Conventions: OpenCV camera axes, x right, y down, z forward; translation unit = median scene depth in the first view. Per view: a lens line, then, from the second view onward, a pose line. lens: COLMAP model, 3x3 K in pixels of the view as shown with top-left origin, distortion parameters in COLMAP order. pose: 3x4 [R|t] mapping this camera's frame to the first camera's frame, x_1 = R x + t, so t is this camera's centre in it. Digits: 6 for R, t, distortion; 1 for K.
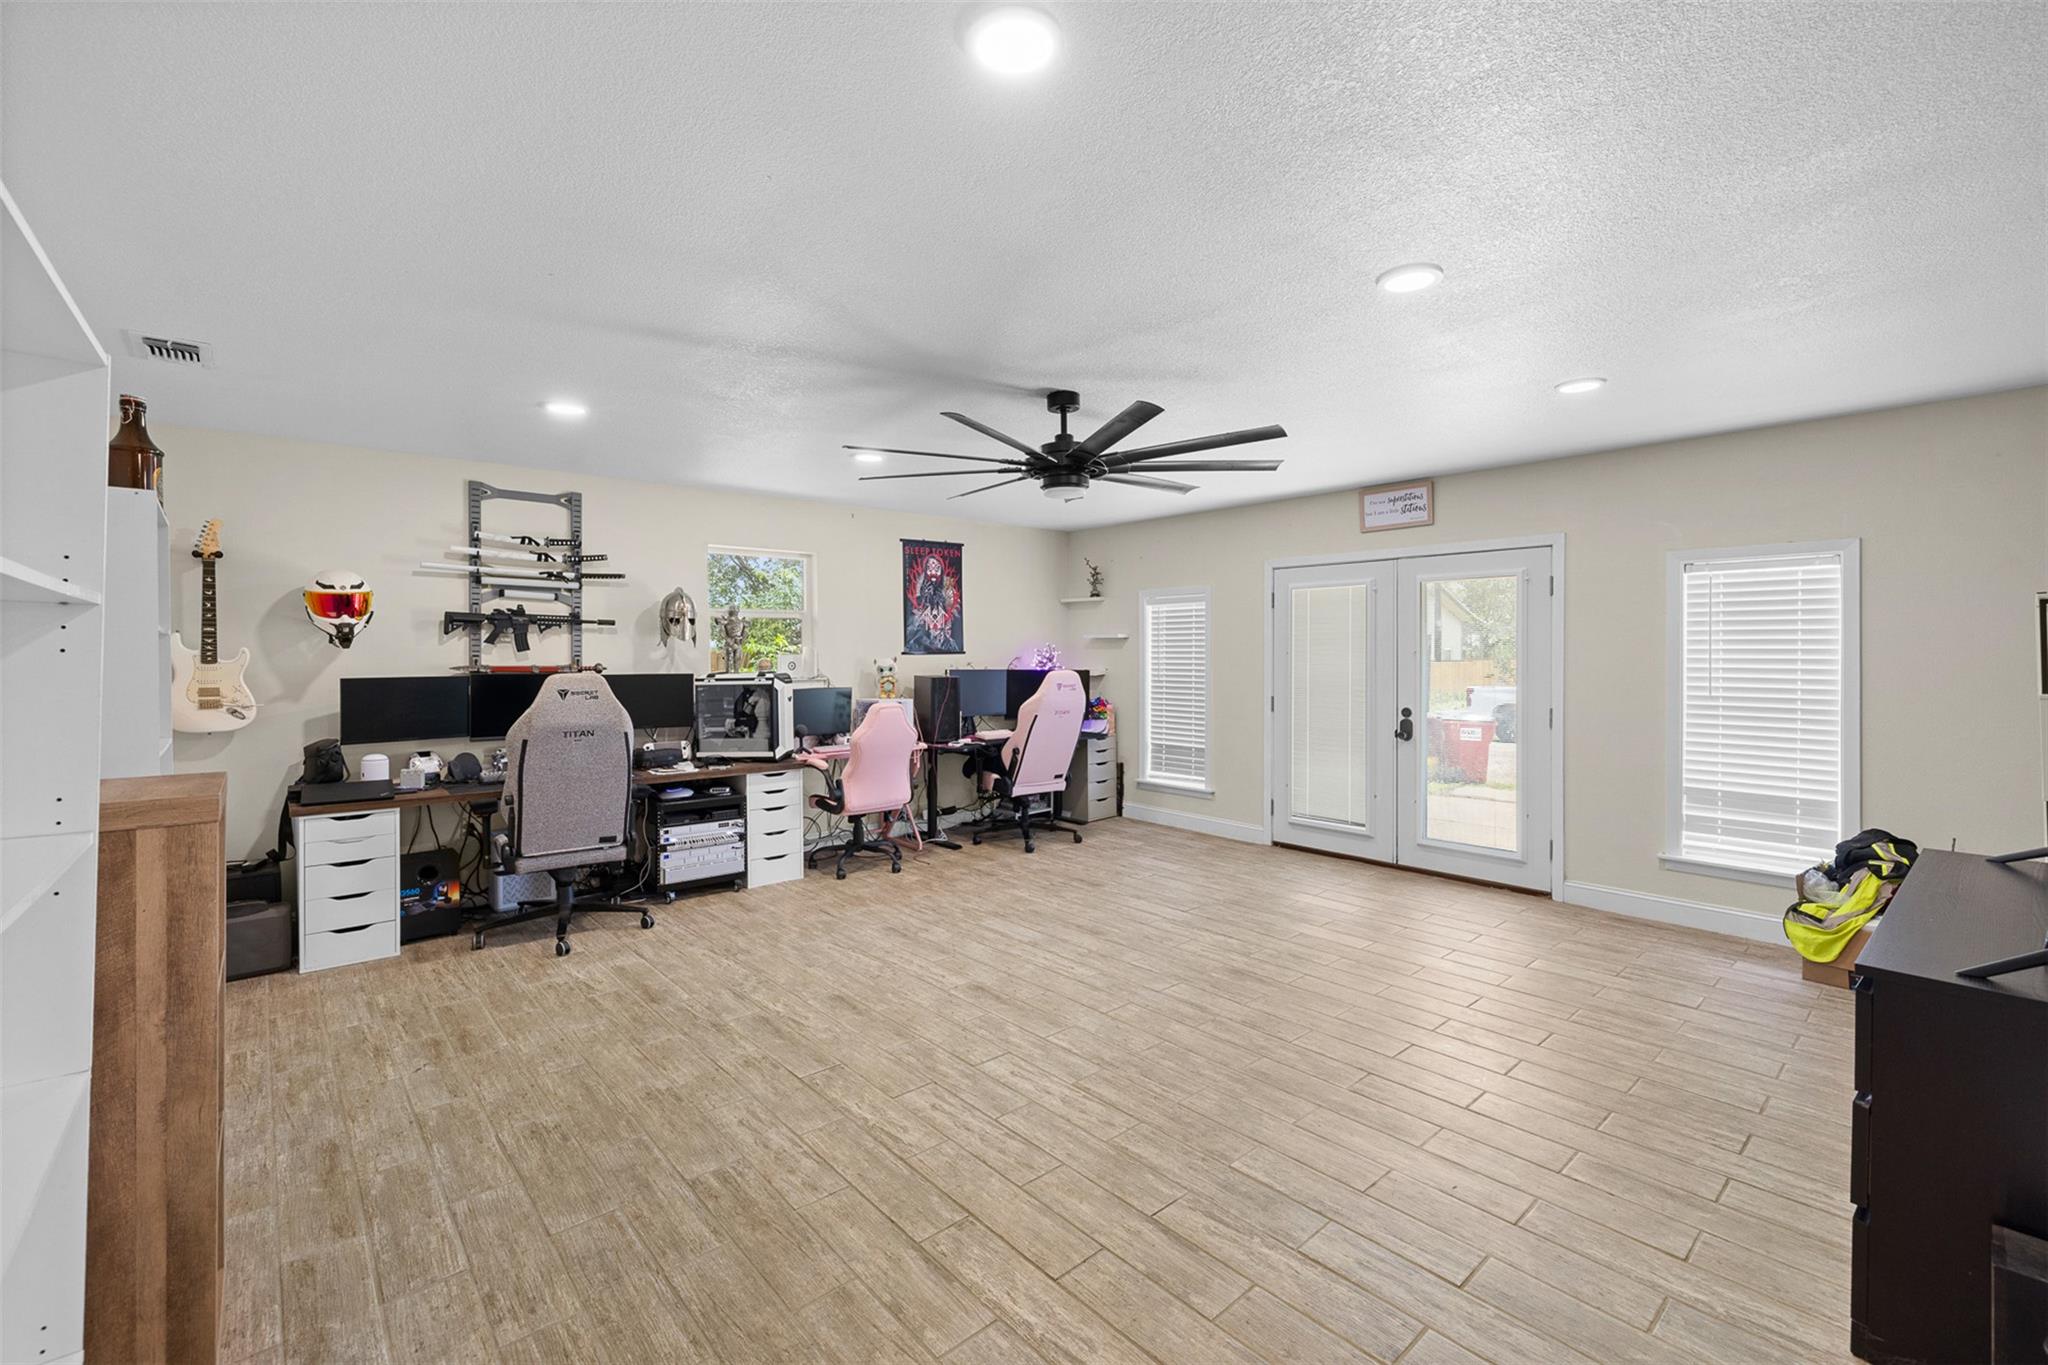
lens RADIAL K [[877.4, 0, 996.7], [0, 877.4, 655.5], [0, 0, 1]] dist [0.000313, -0.001394]
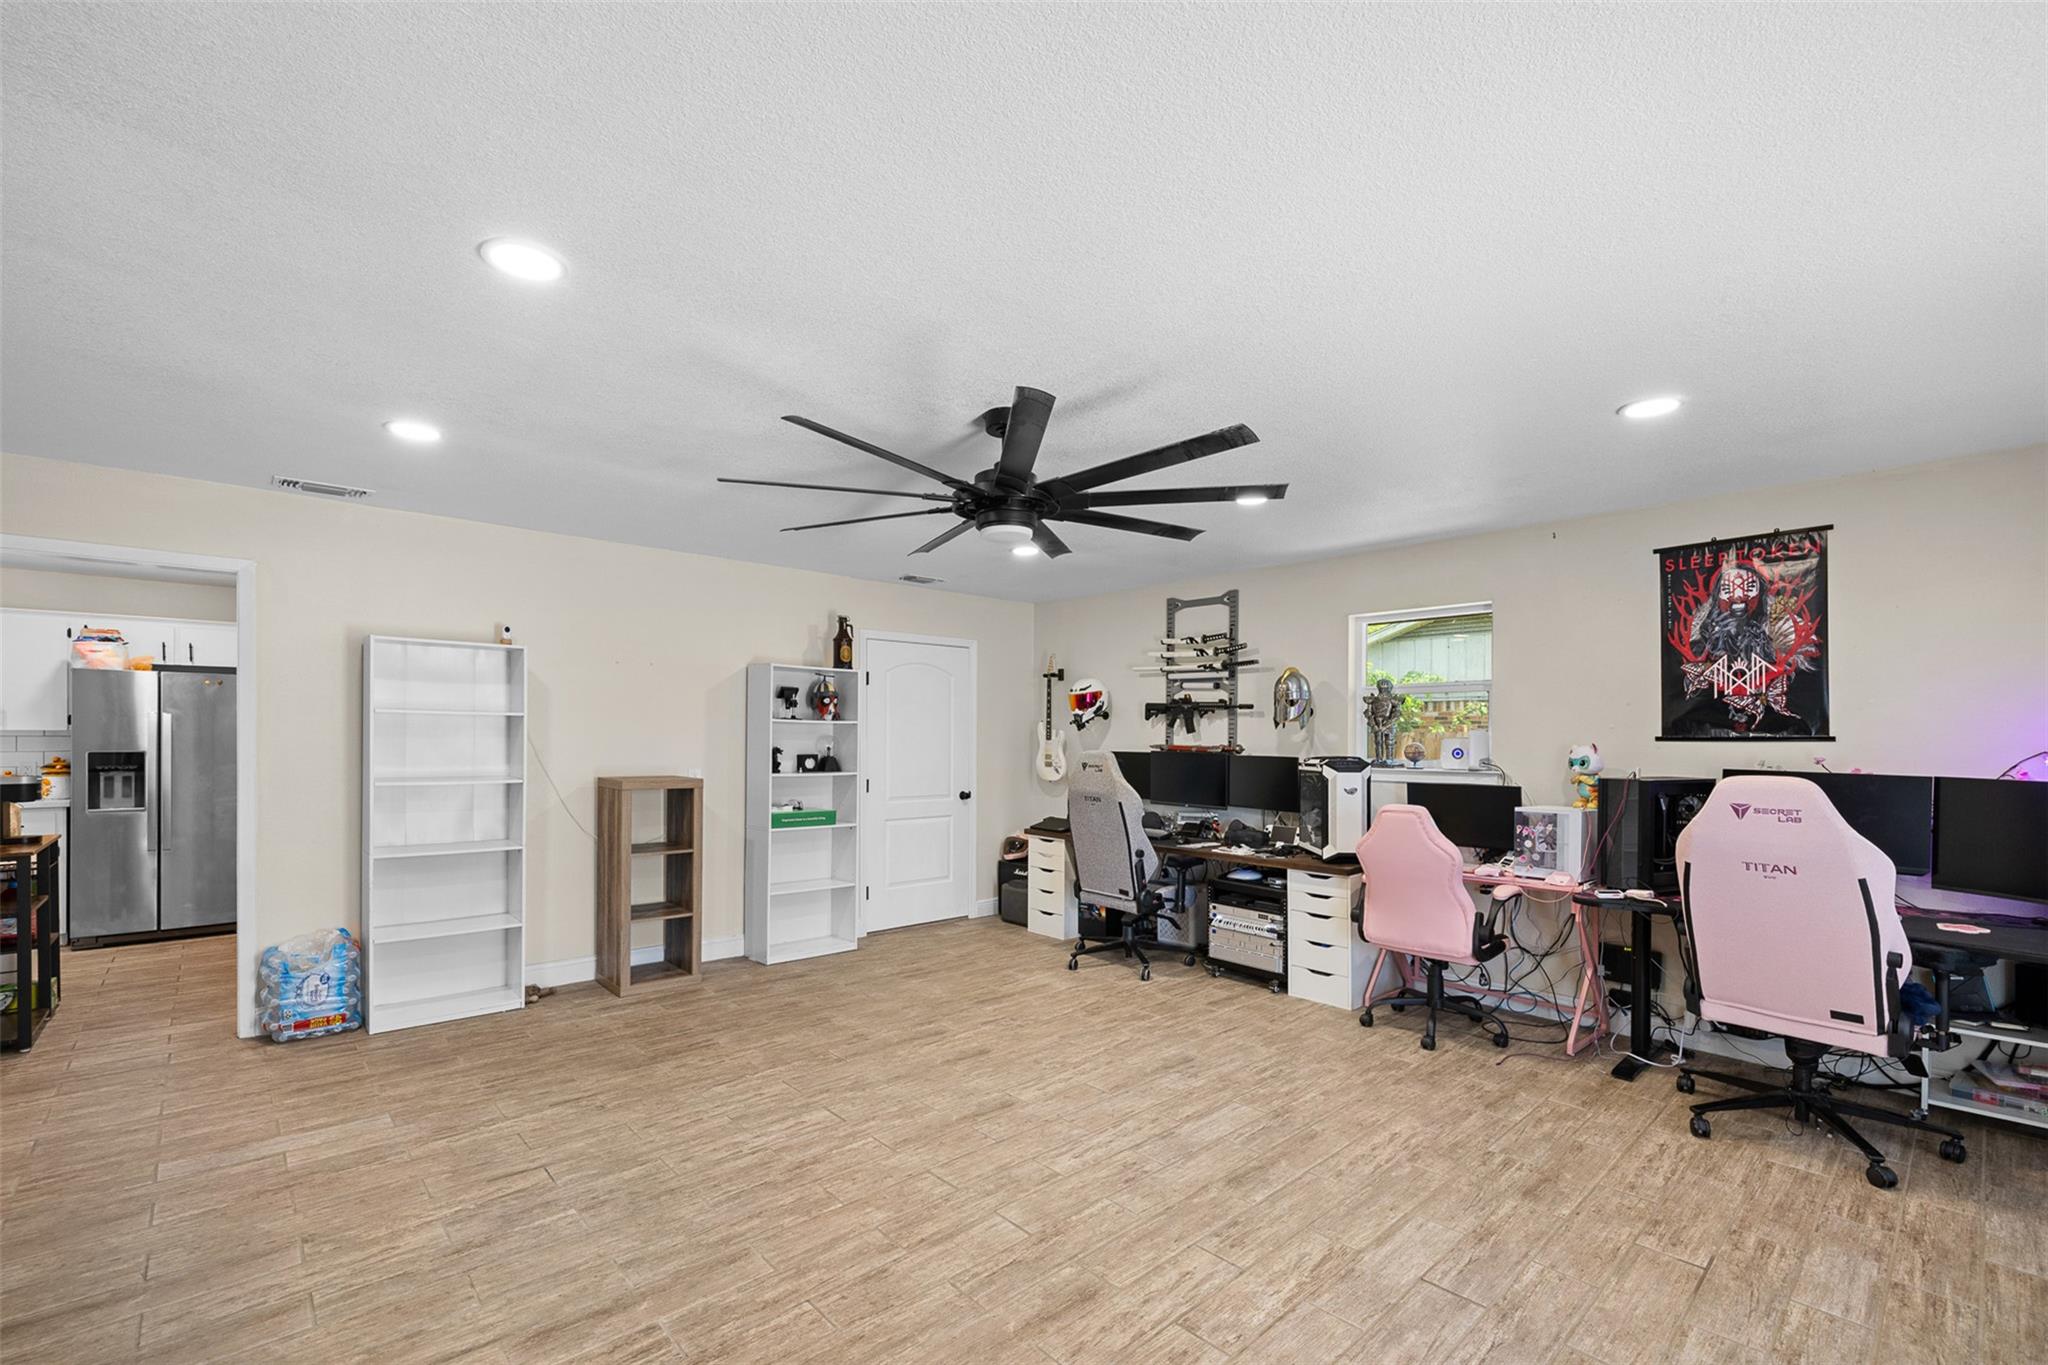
lens RADIAL K [[877.4, 0, 1008.2], [0, 877.4, 740.3], [0, 0, 1]] dist [0.000313, -0.001394]
pose [[0.023709, 0.007157, -0.999693, 0.641940], [-0.010948, 0.999916, 0.006899, -0.000848], [0.999659, 0.010781, 0.023785, 0.716592]]
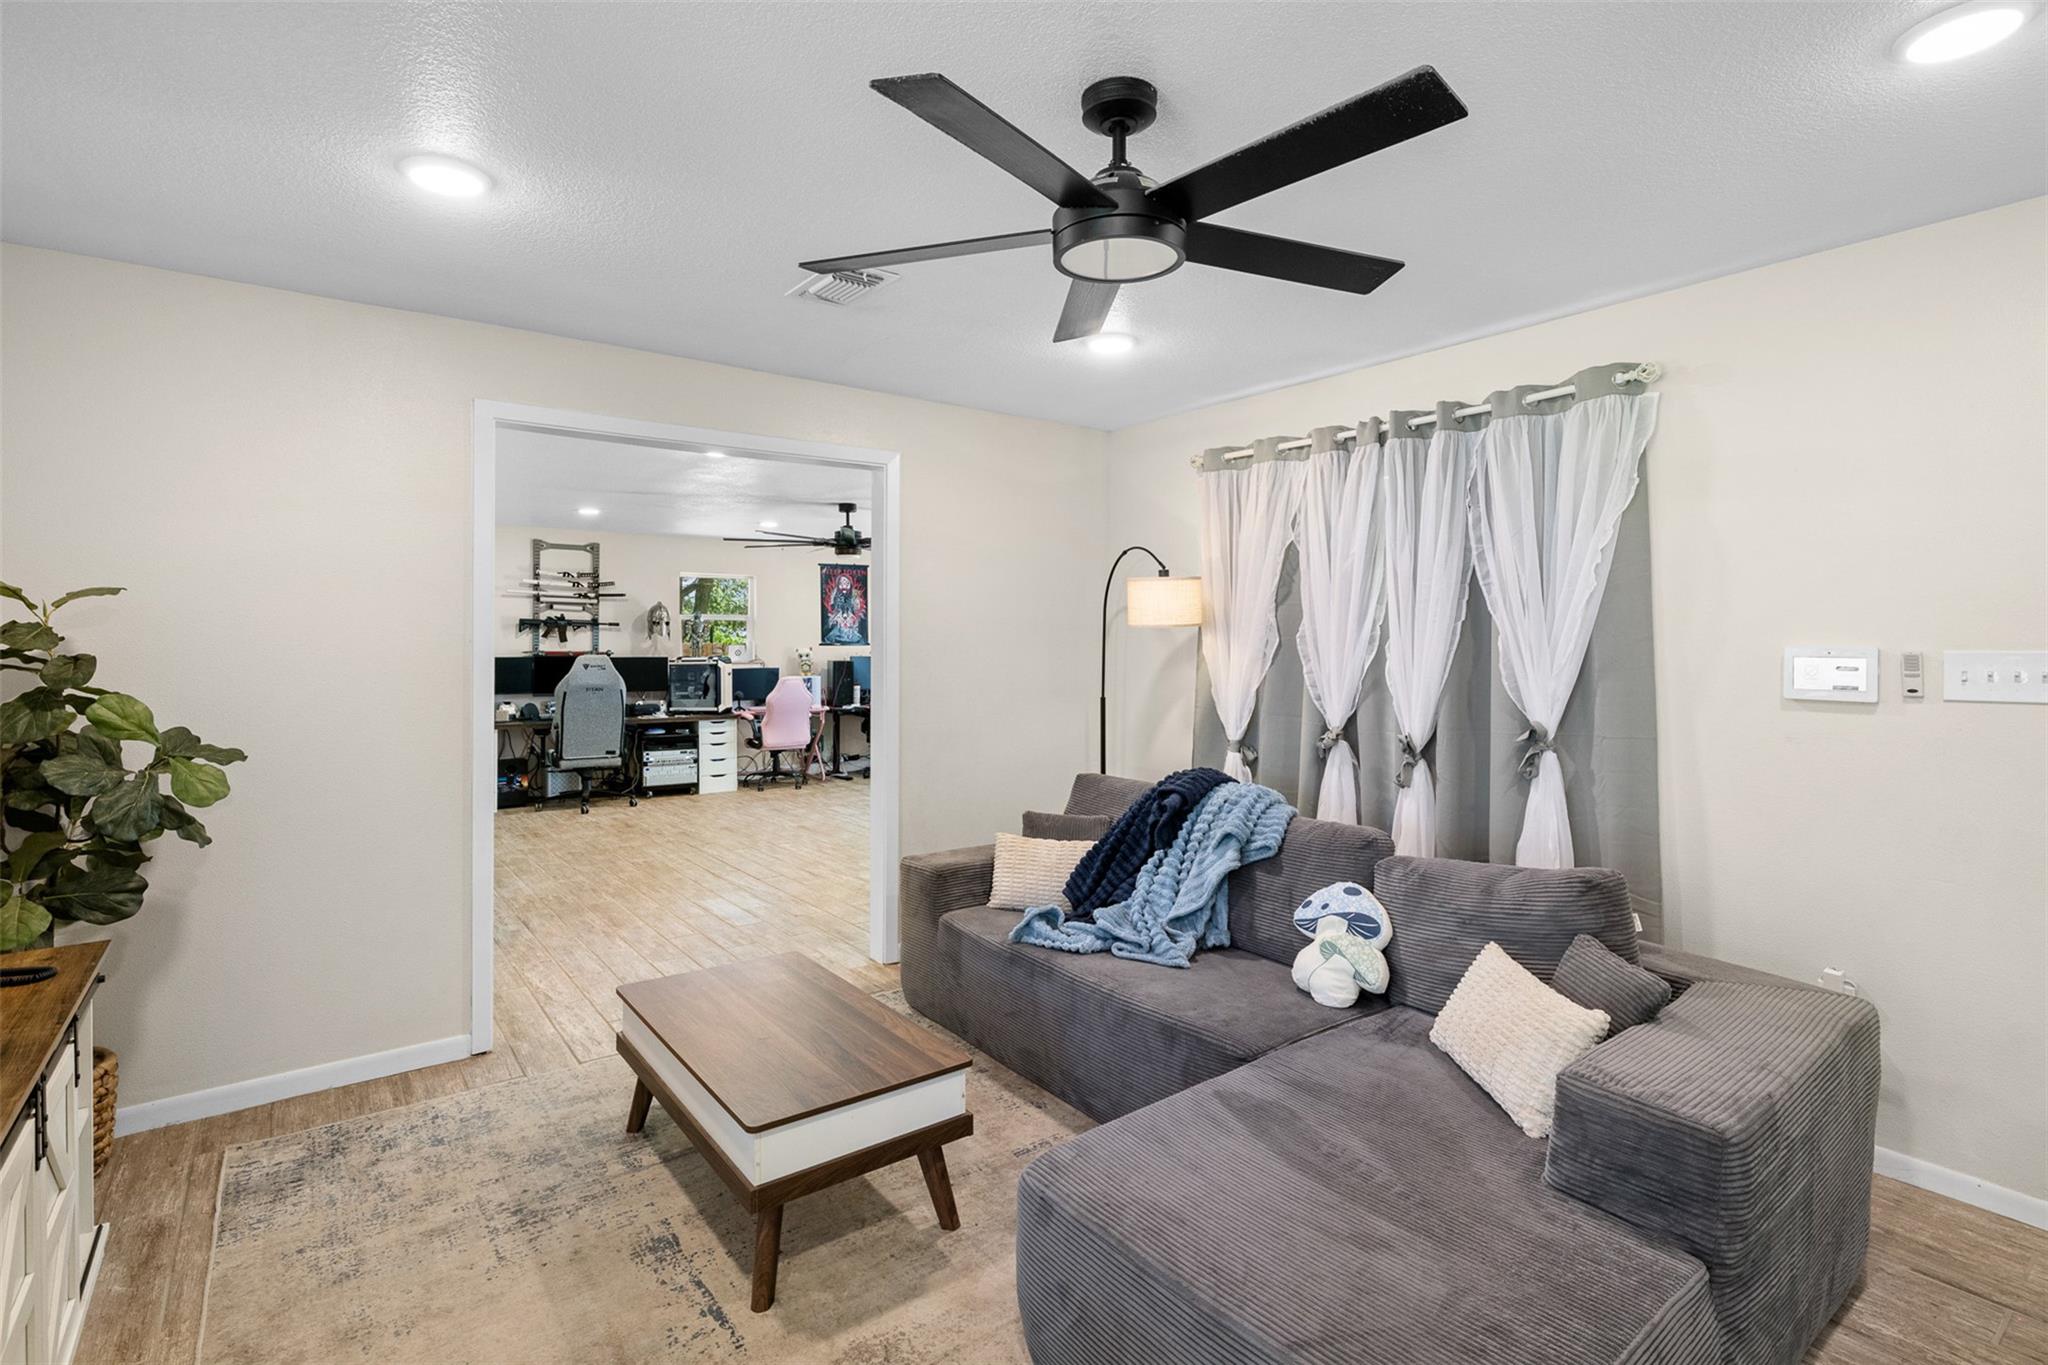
lens RADIAL K [[1003.2, 0, 990.8], [0, 1003.2, 639.7], [0, 0, 1]] dist [-0.003549, 0.001433]
pose [[0.996140, 0.004307, -0.087675, 0.410152], [-0.004839, 0.999971, -0.005853, -0.002705], [0.087647, 0.006254, 0.996132, -0.778945]]
